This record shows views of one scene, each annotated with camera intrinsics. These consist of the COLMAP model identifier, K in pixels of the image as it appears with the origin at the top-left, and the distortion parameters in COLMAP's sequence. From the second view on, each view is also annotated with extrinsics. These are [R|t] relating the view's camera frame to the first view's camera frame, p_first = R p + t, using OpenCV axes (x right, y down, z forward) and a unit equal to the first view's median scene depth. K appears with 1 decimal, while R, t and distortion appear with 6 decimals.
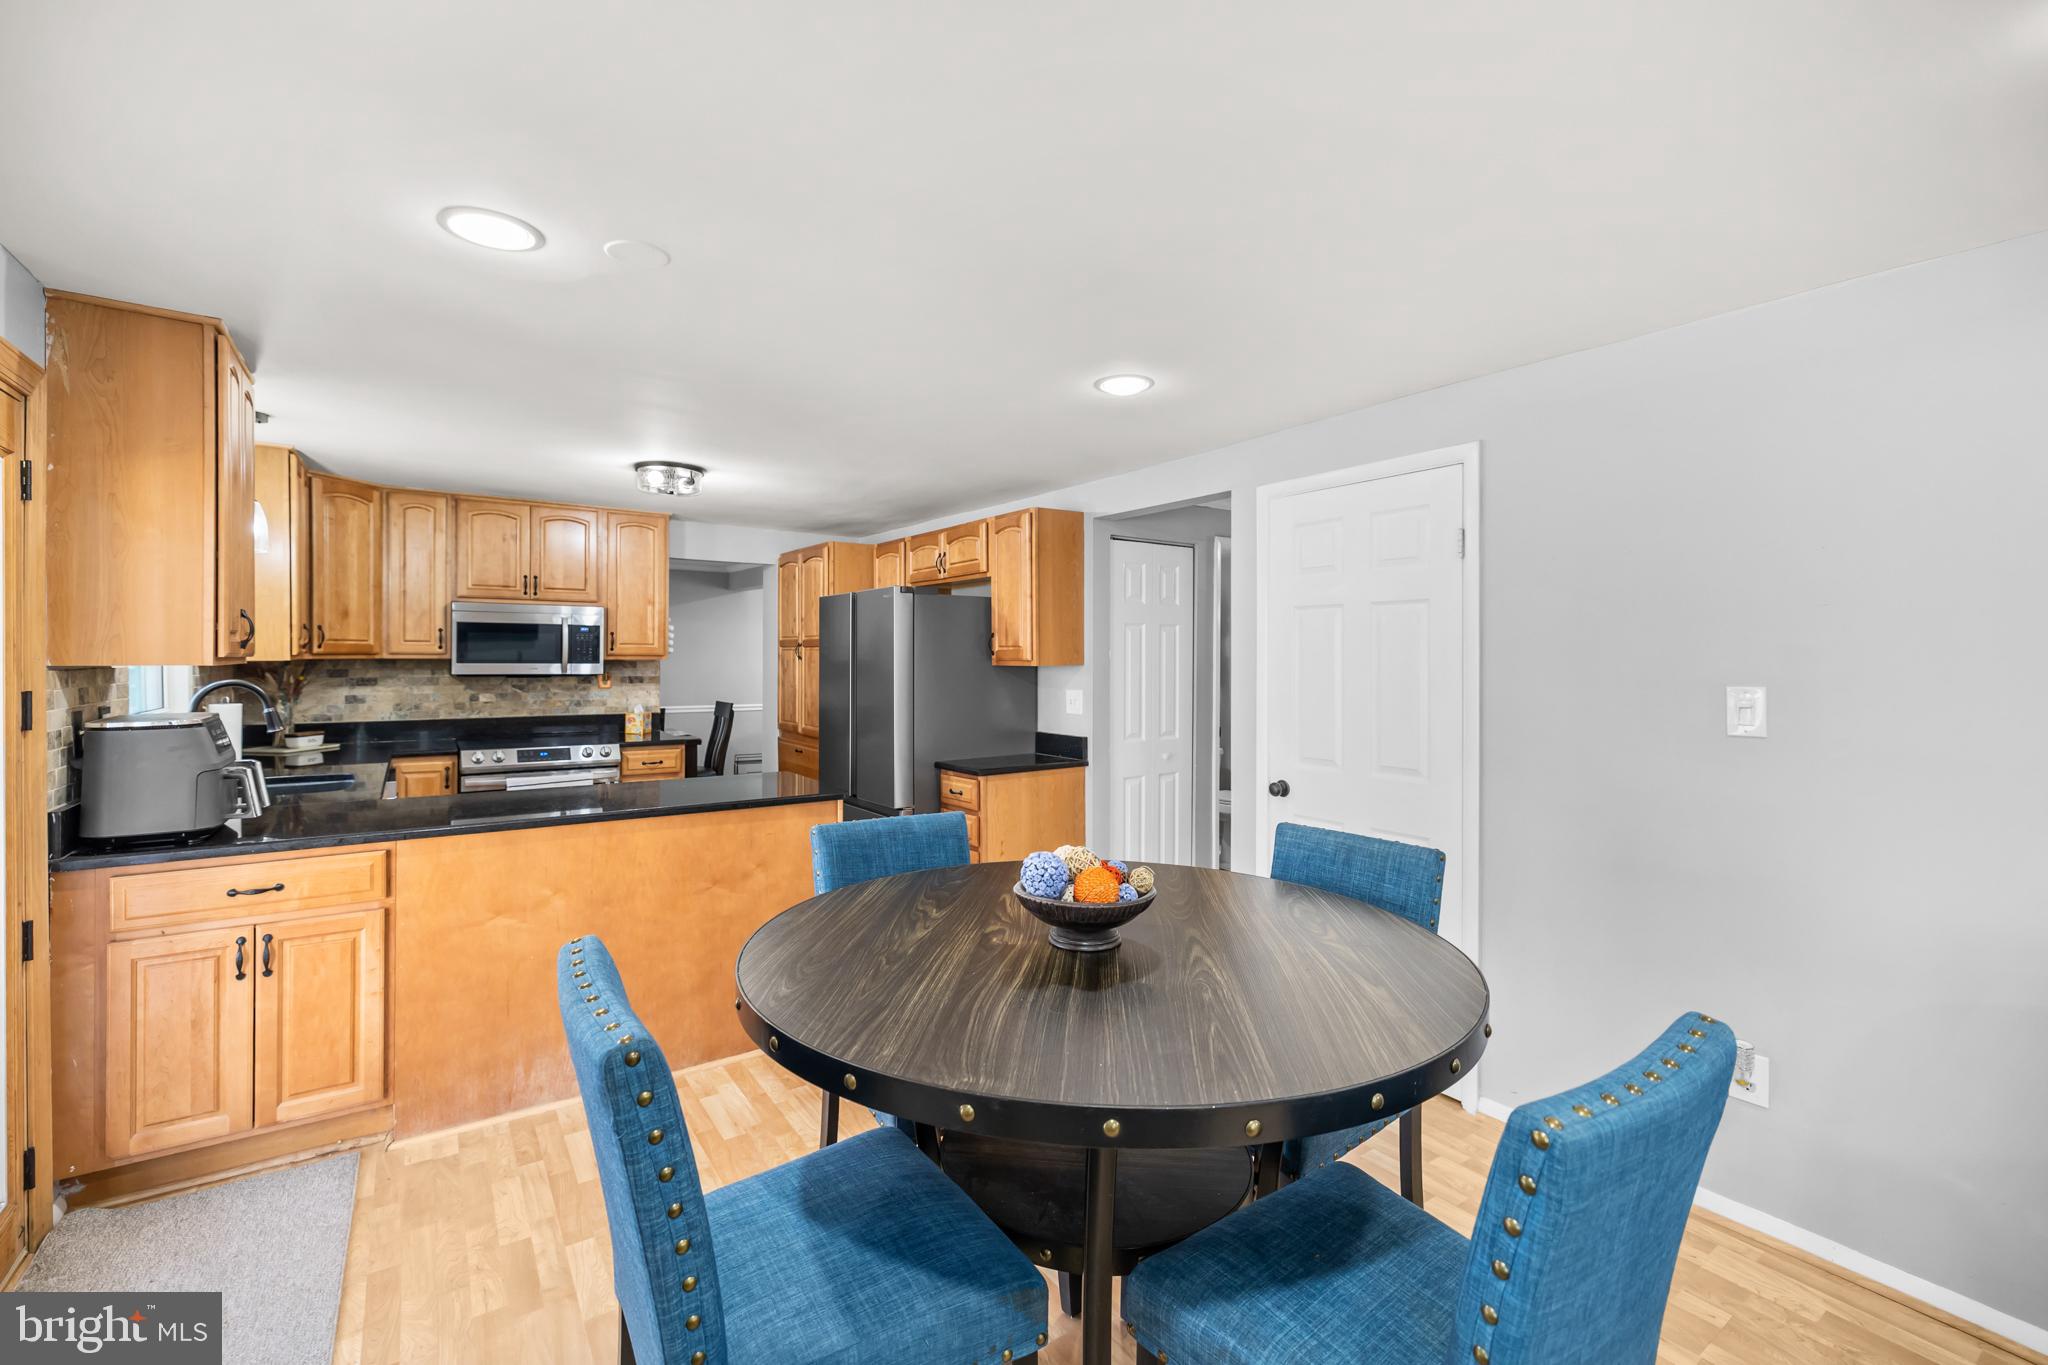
lens RADIAL K [[873.5, 0, 1017.0], [0, 873.5, 665.4], [0, 0, 1]] dist [0.000941, 0.000000]
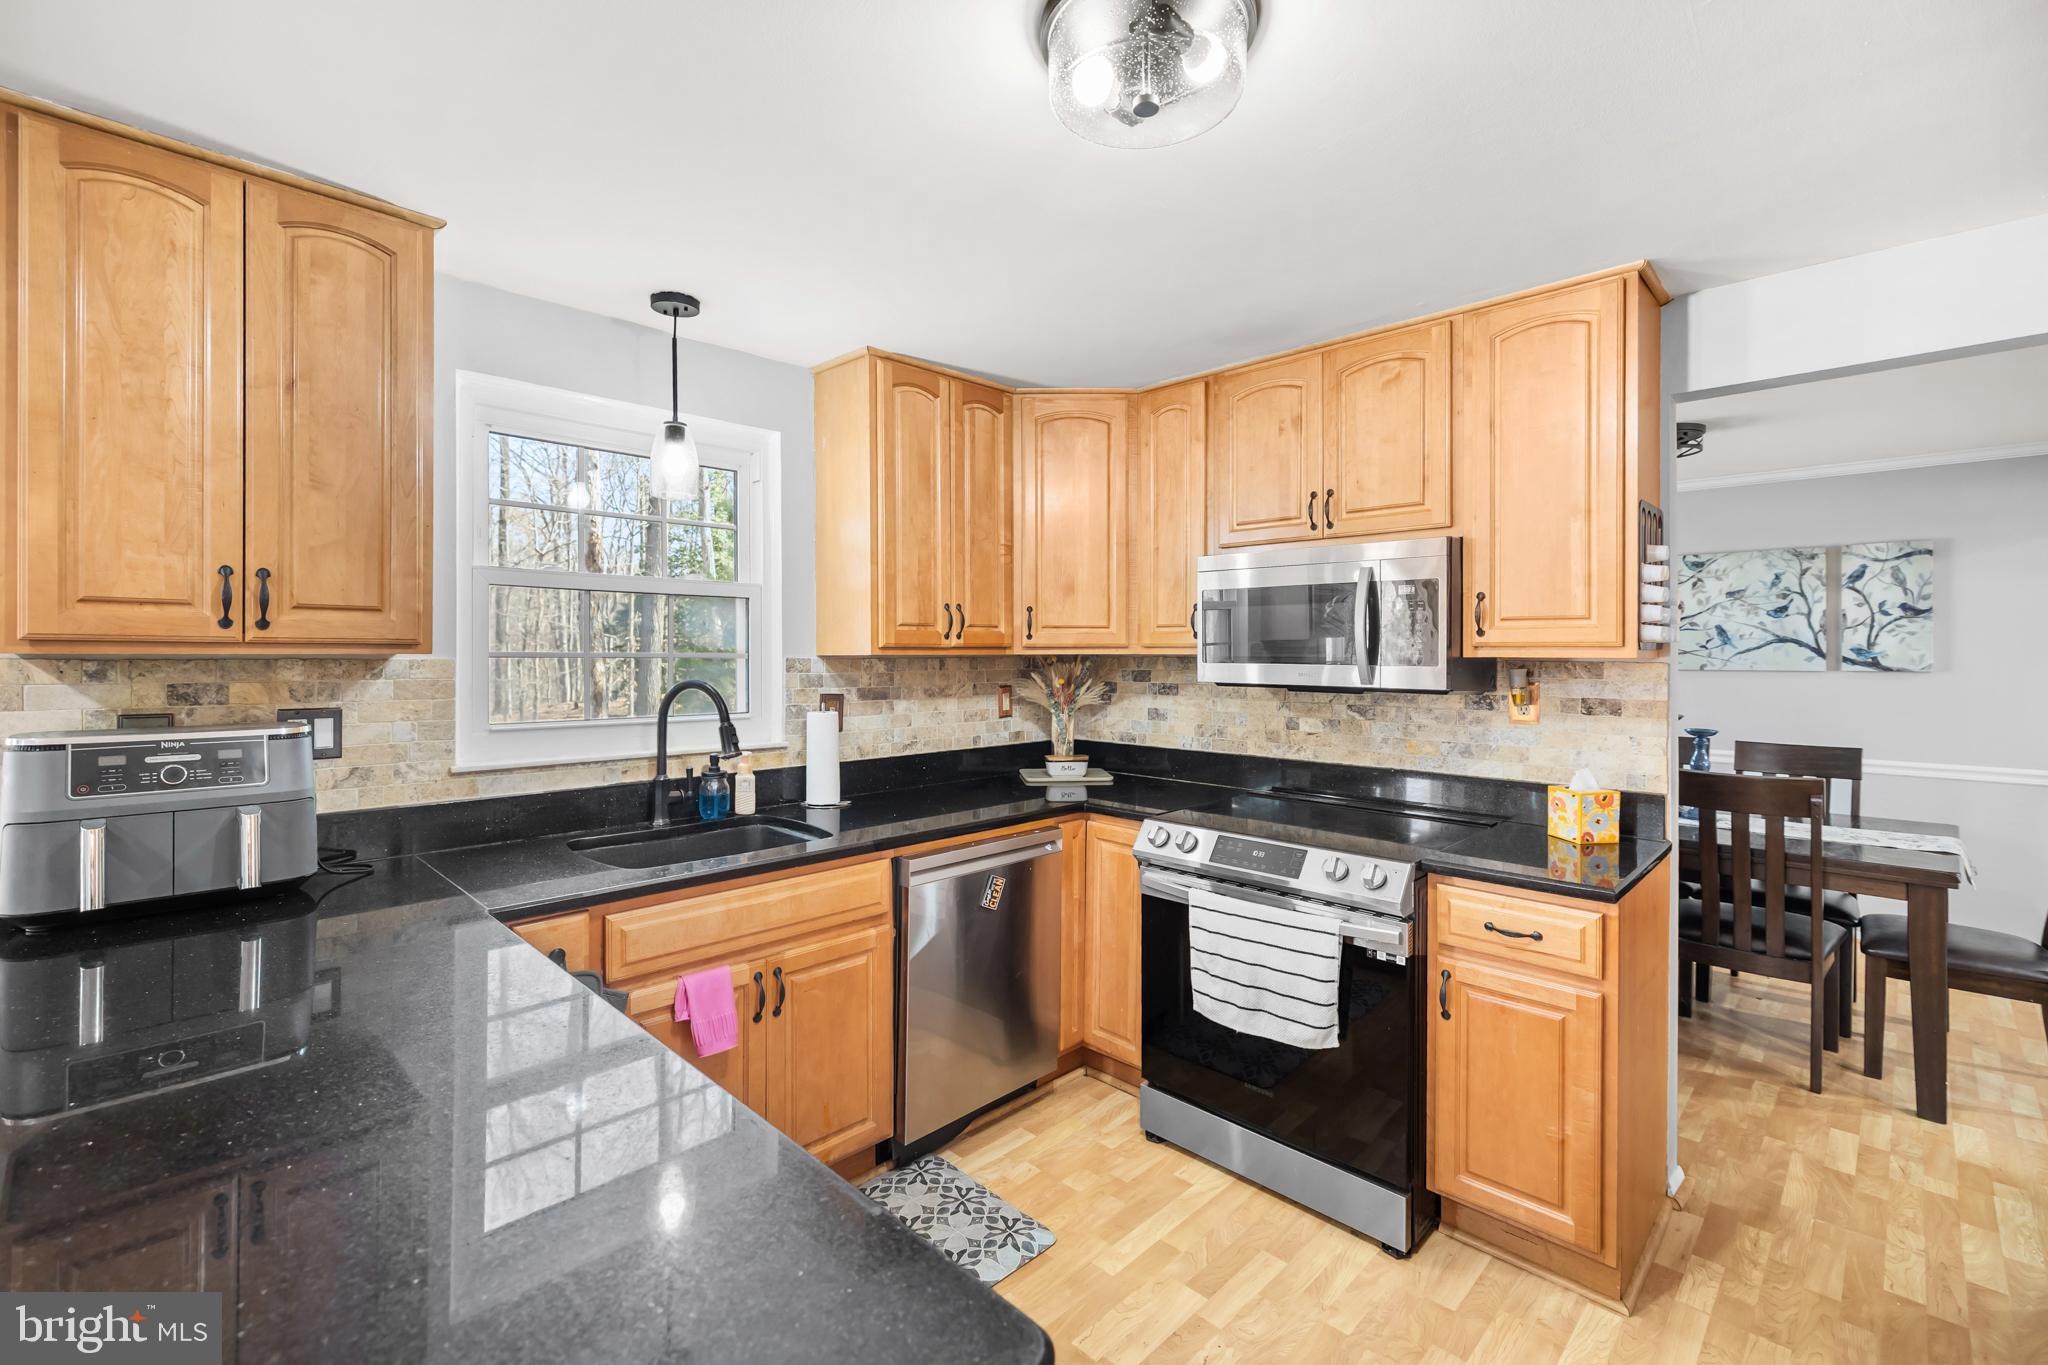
lens RADIAL K [[895.4, 0, 1016.8], [0, 895.4, 651.1], [0, 0, 1]] dist [0.001556, 0.000175]
pose [[0.182836, -0.007716, -0.983113, -0.082202], [-0.013623, 0.999853, -0.010381, -0.002183], [0.983049, 0.015291, 0.182704, 0.761914]]
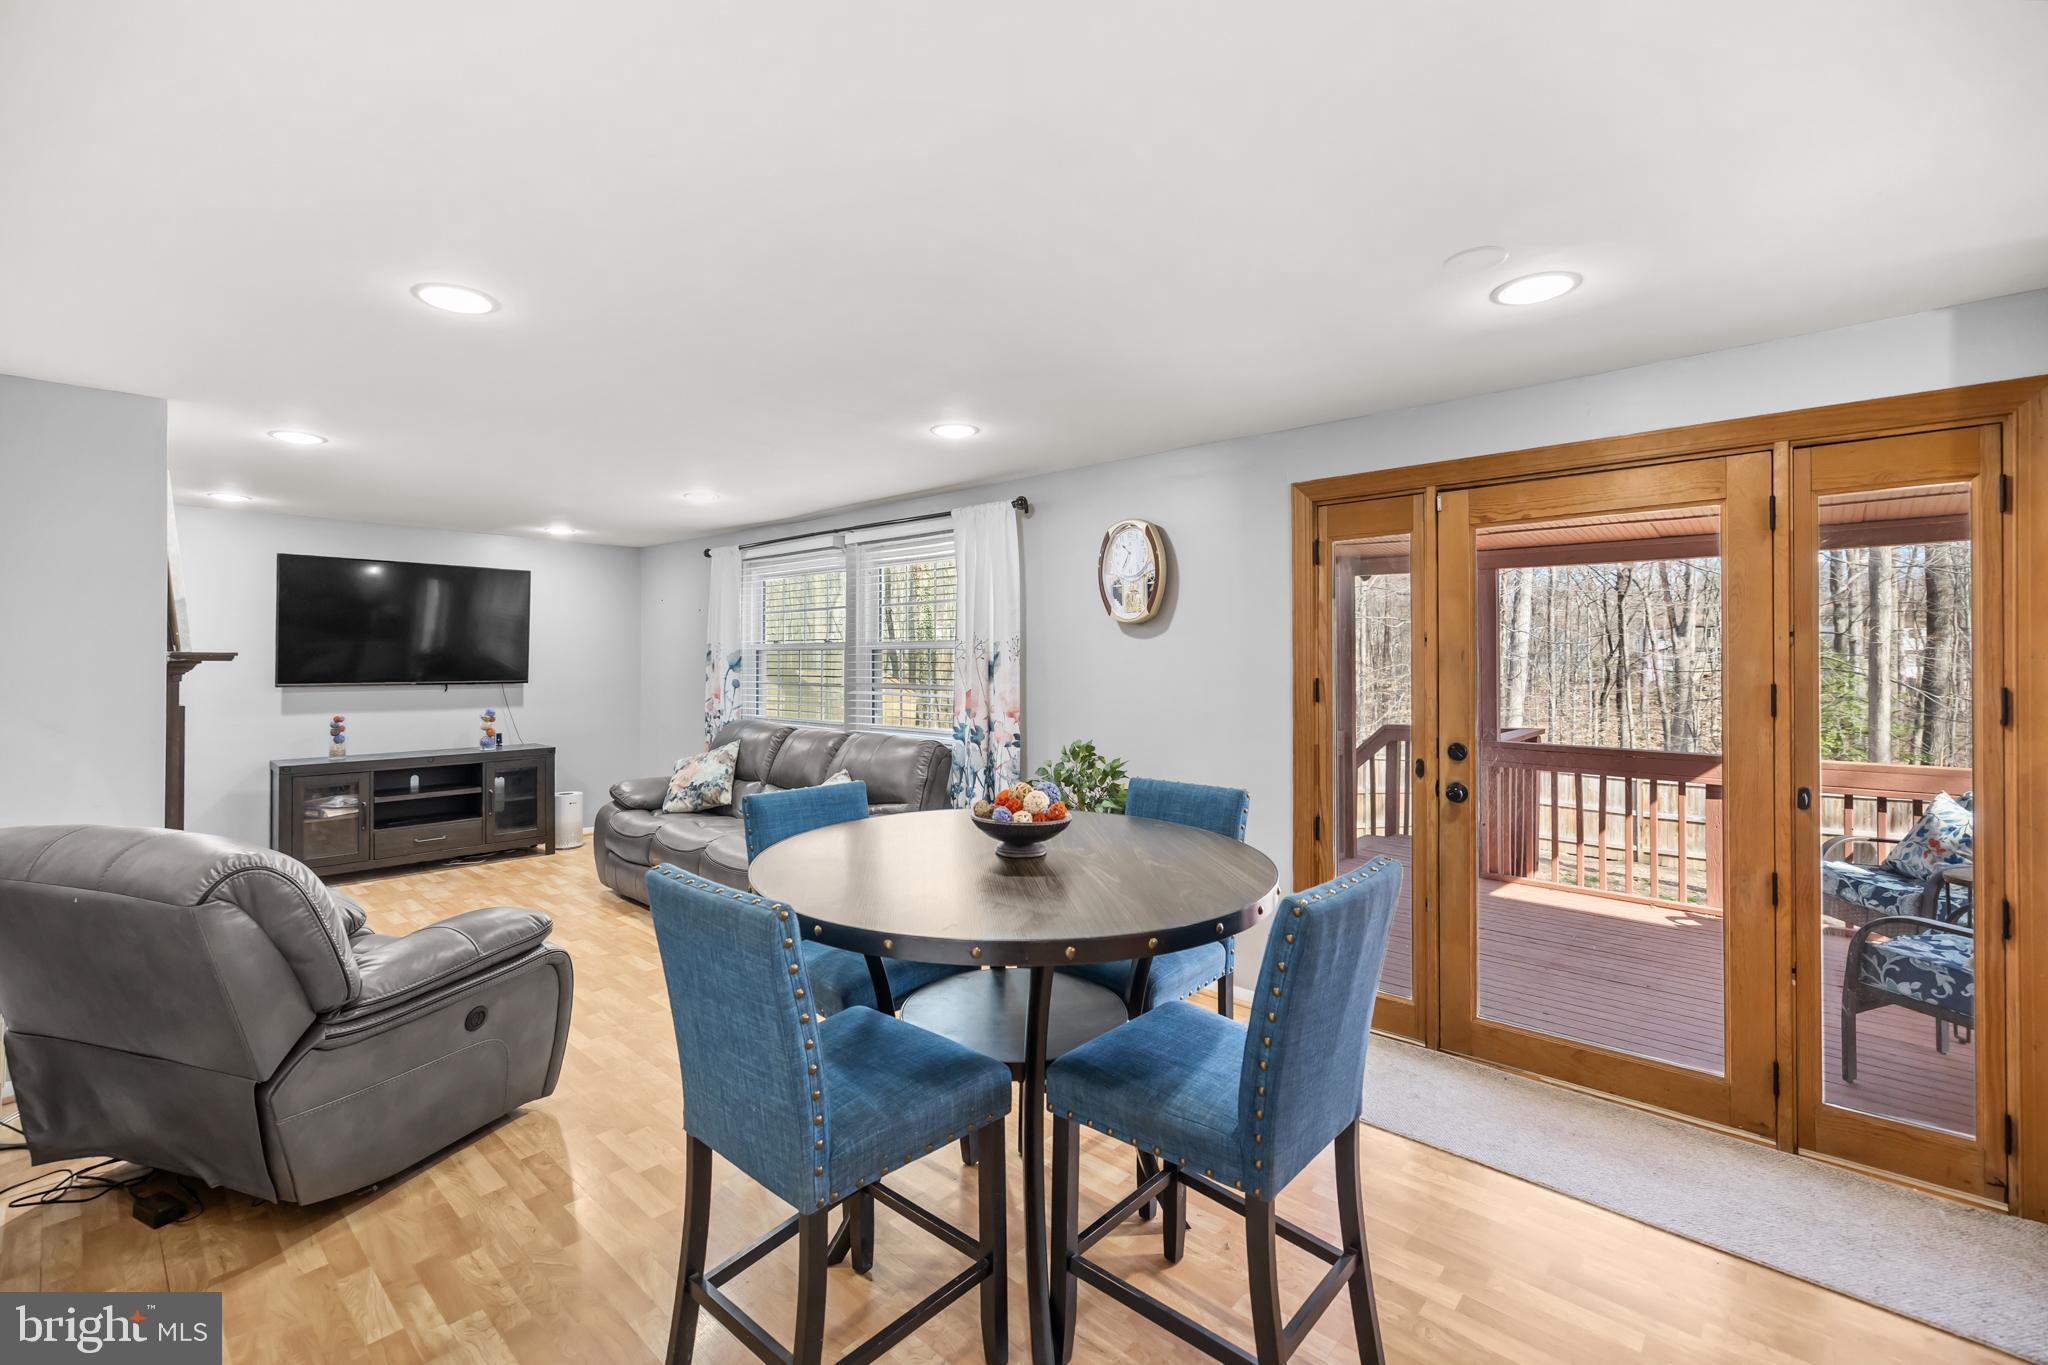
lens RADIAL K [[873.5, 0, 1017.0], [0, 873.5, 665.4], [0, 0, 1]] dist [0.000941, 0.000000]
pose [[-0.973626, -0.002617, -0.228133, 0.124320], [-0.007315, 0.999778, 0.019752, -0.004556], [0.228031, 0.020900, -0.973430, 0.737485]]
